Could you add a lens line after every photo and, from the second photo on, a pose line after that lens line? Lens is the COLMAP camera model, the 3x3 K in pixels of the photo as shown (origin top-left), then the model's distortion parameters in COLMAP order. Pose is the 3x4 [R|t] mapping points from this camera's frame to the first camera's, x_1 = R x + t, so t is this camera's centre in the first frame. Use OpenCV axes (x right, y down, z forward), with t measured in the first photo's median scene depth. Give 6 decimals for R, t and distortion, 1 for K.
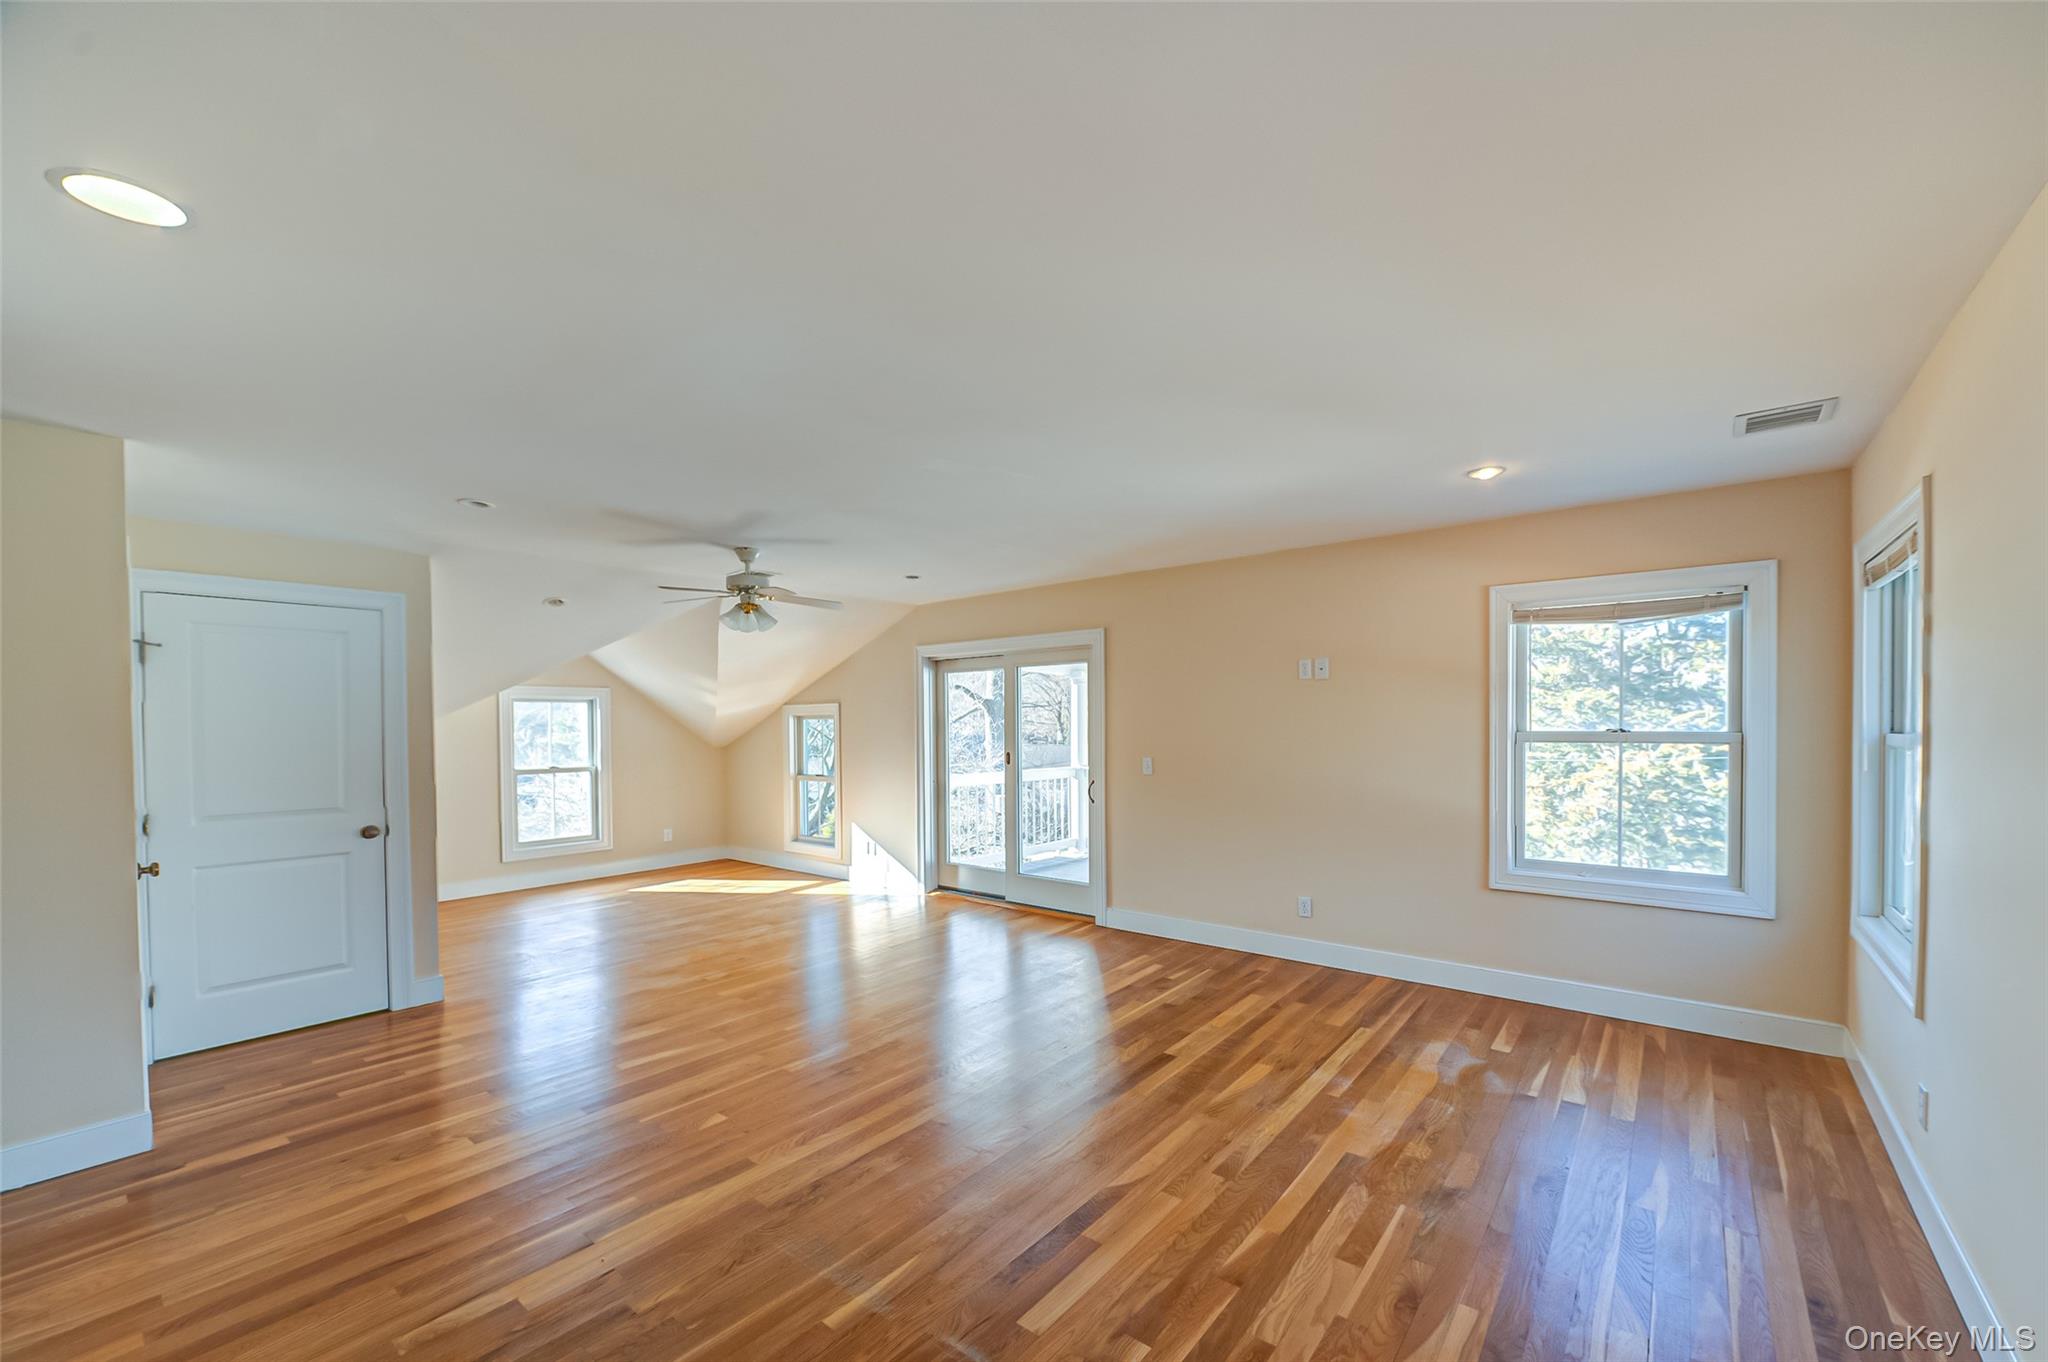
lens RADIAL K [[802.9, 0, 1080.2], [0, 802.9, 724.2], [0, 0, 1]] dist [-0.008970, -0.000155]
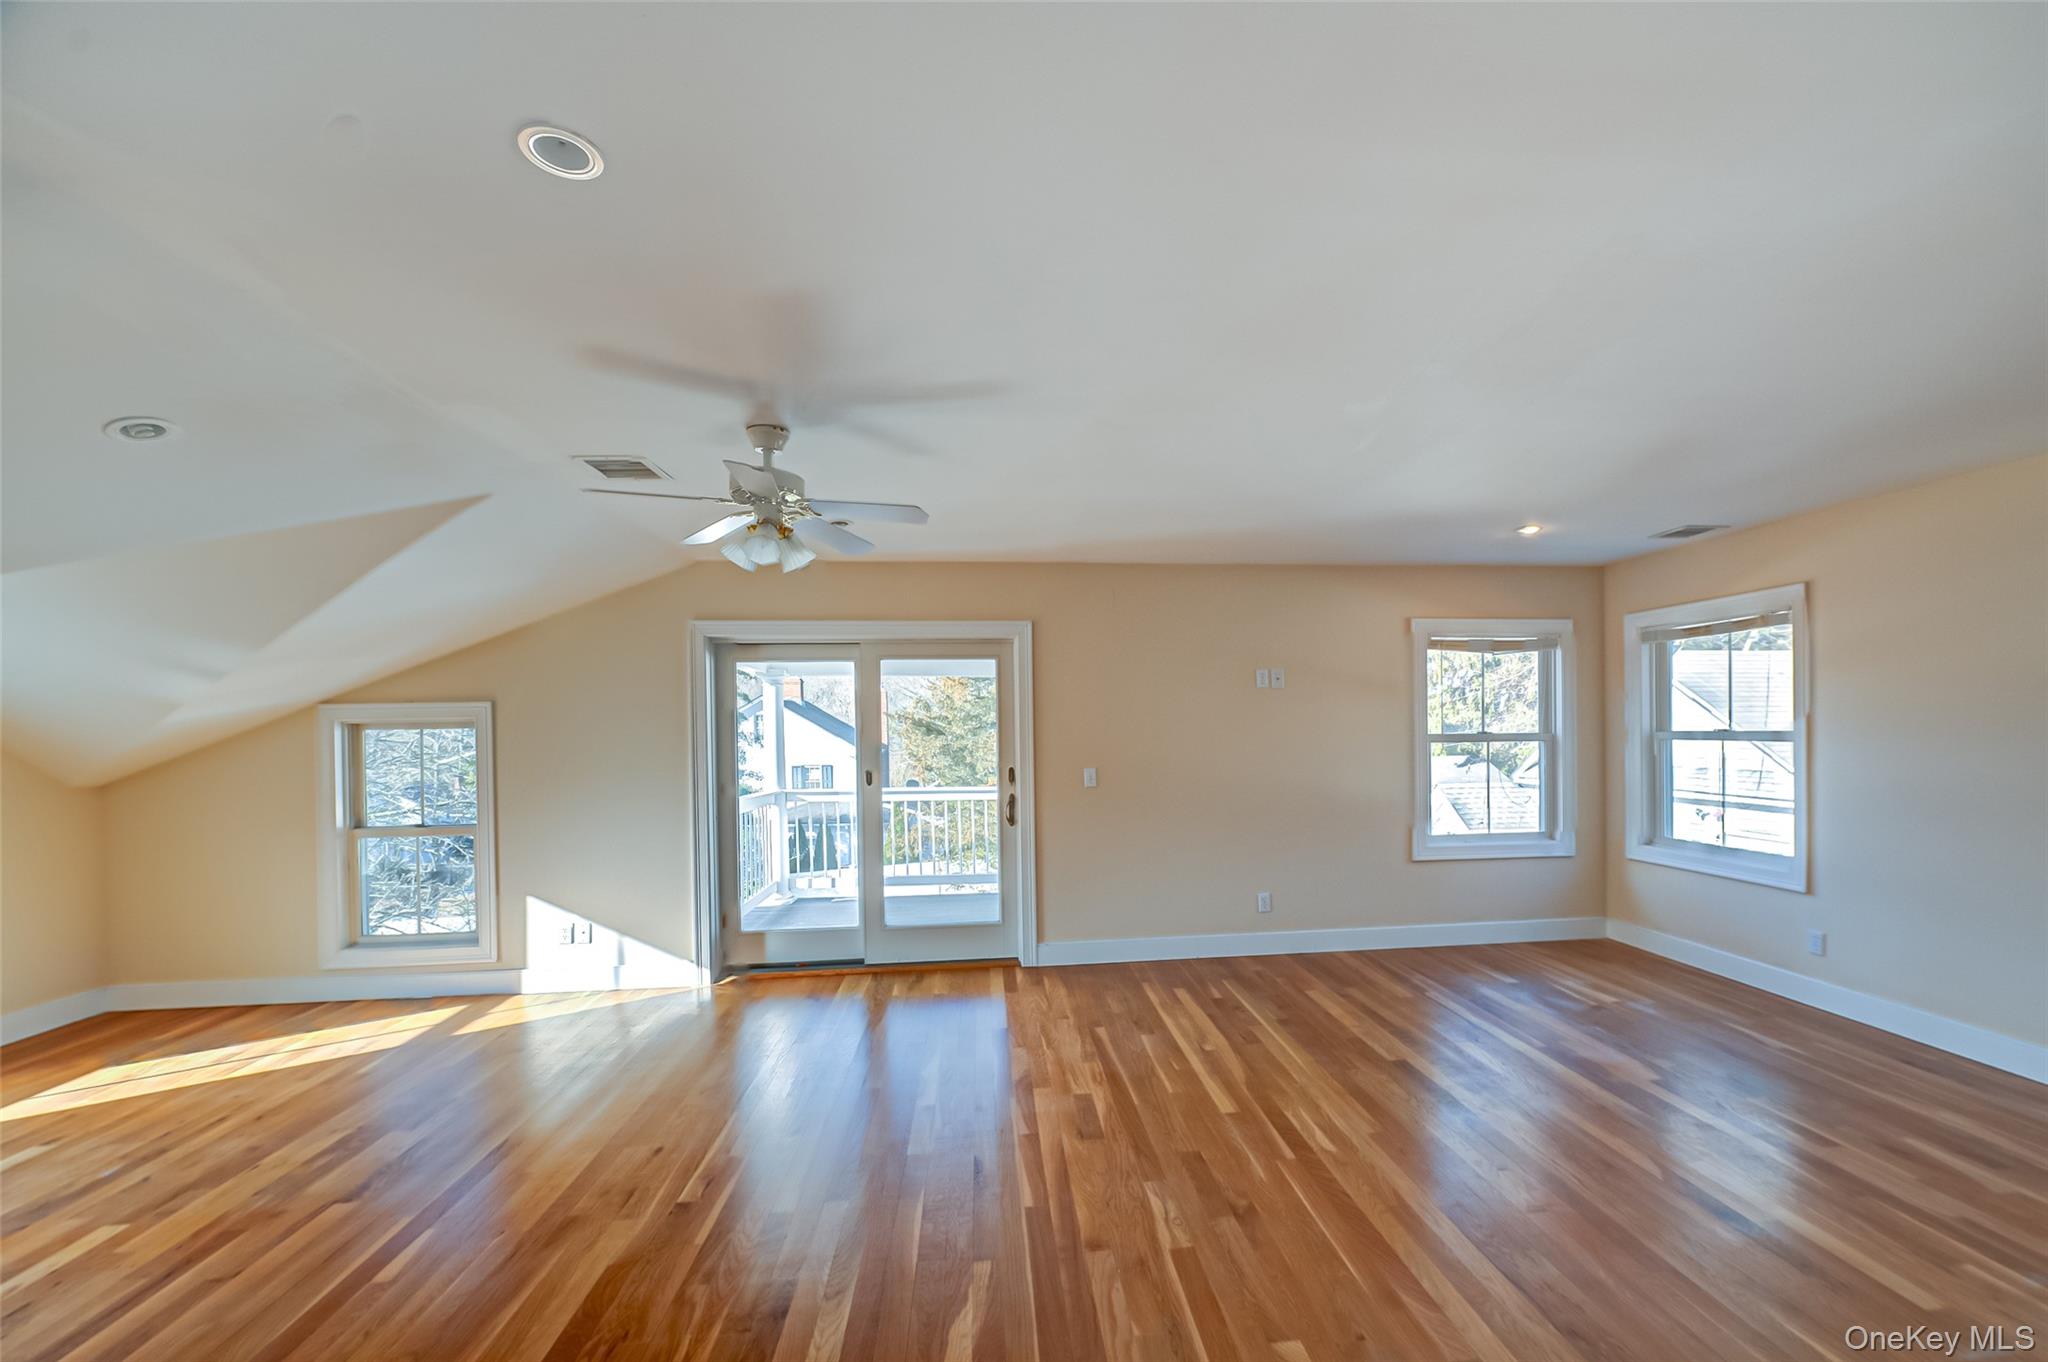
lens RADIAL K [[803.3, 0, 1027.6], [0, 803.3, 737.9], [0, 0, 1]] dist [0.002234, 0.000049]
pose [[0.721207, -0.006818, 0.692686, -0.556132], [0.010252, 0.999947, -0.000831, 0.006550], [-0.692644, 0.007700, 0.721238, 0.369461]]
